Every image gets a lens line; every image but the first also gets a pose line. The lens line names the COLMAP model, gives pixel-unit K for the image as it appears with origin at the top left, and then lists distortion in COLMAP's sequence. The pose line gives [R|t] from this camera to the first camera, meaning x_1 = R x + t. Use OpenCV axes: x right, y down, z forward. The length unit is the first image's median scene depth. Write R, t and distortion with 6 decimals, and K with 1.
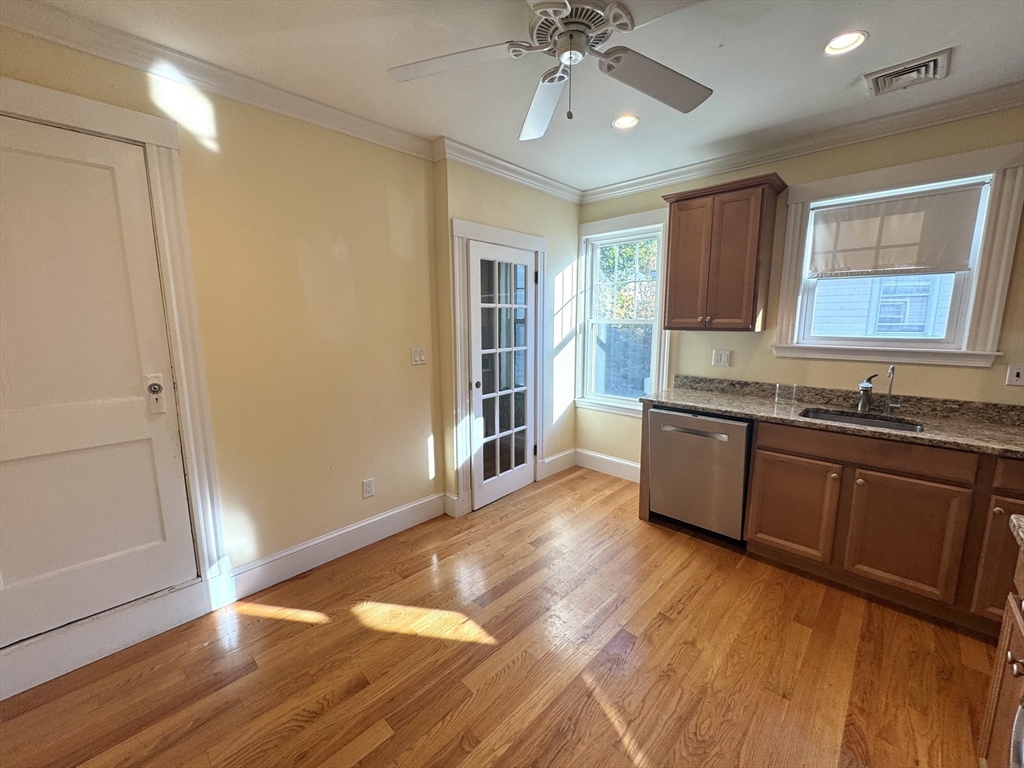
lens RADIAL K [[407.1, 0, 511.7], [0, 407.1, 382.6], [0, 0, 1]] dist [-0.001956, 0.000303]
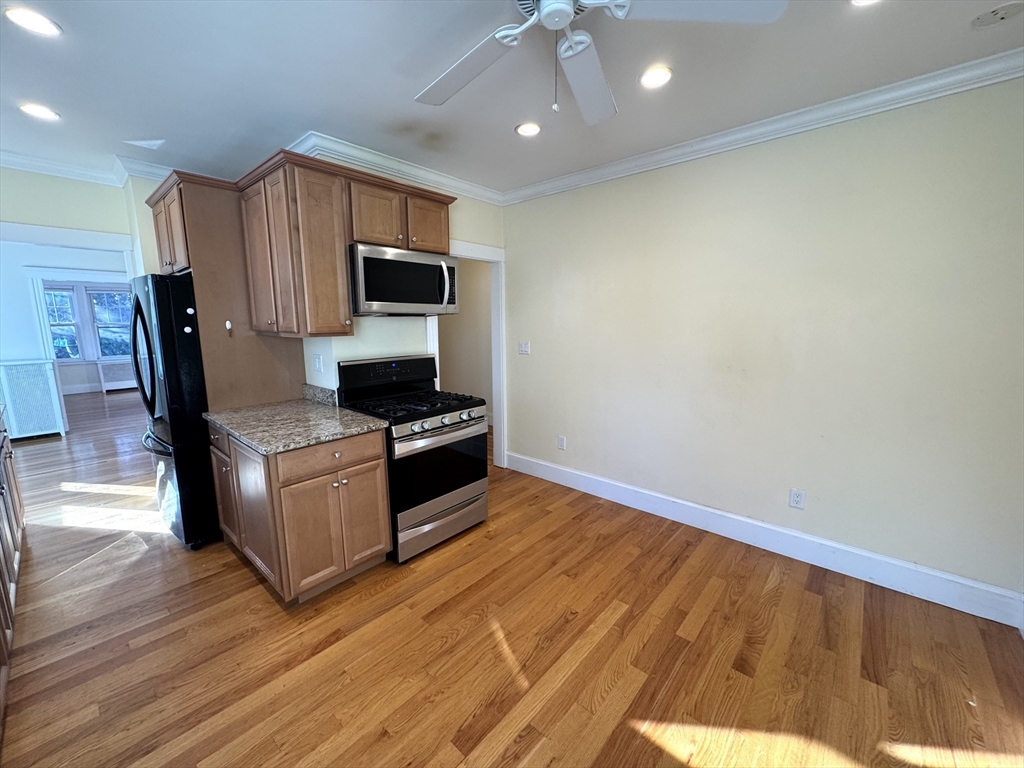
lens RADIAL K [[407.1, 0, 511.7], [0, 407.1, 382.6], [0, 0, 1]] dist [-0.001956, 0.000303]
pose [[-0.999258, 0.015595, -0.035204, 0.179165], [0.004269, 0.953541, 0.301233, -0.201335], [0.038266, 0.300859, -0.952901, 1.291037]]
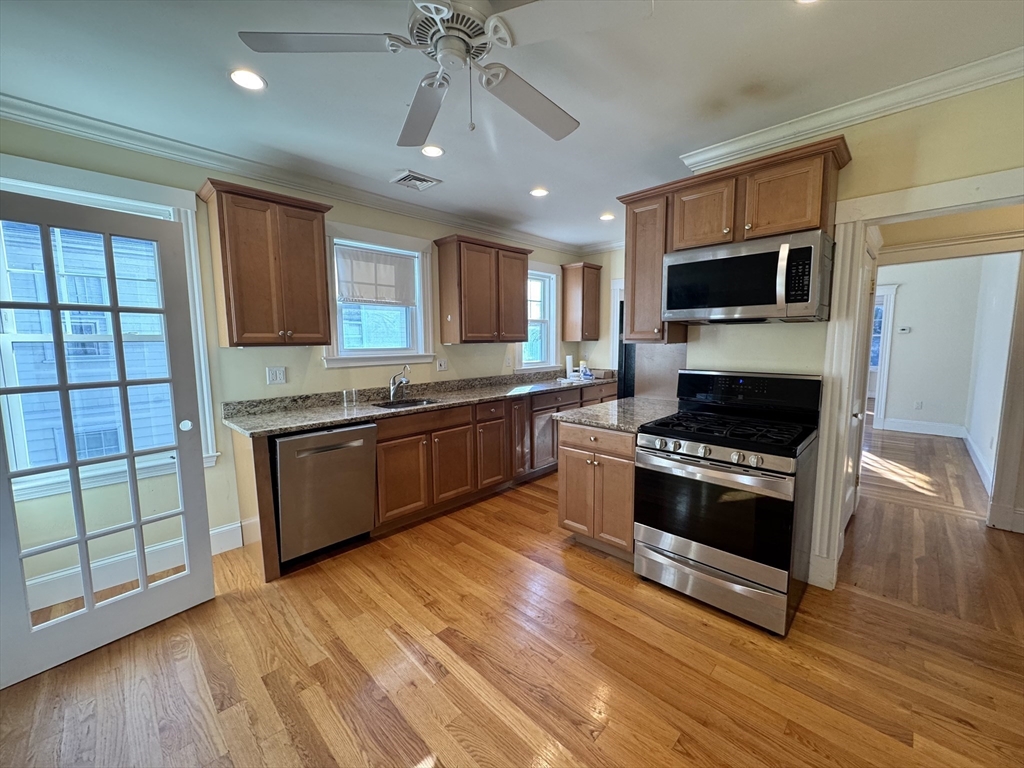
lens RADIAL K [[407.1, 0, 511.7], [0, 407.1, 382.6], [0, 0, 1]] dist [-0.001956, 0.000303]
pose [[0.012895, -0.103677, 0.994527, -0.577675], [0.161195, 0.981817, 0.100262, -0.069792], [-0.986838, 0.159020, 0.029372, 0.597331]]
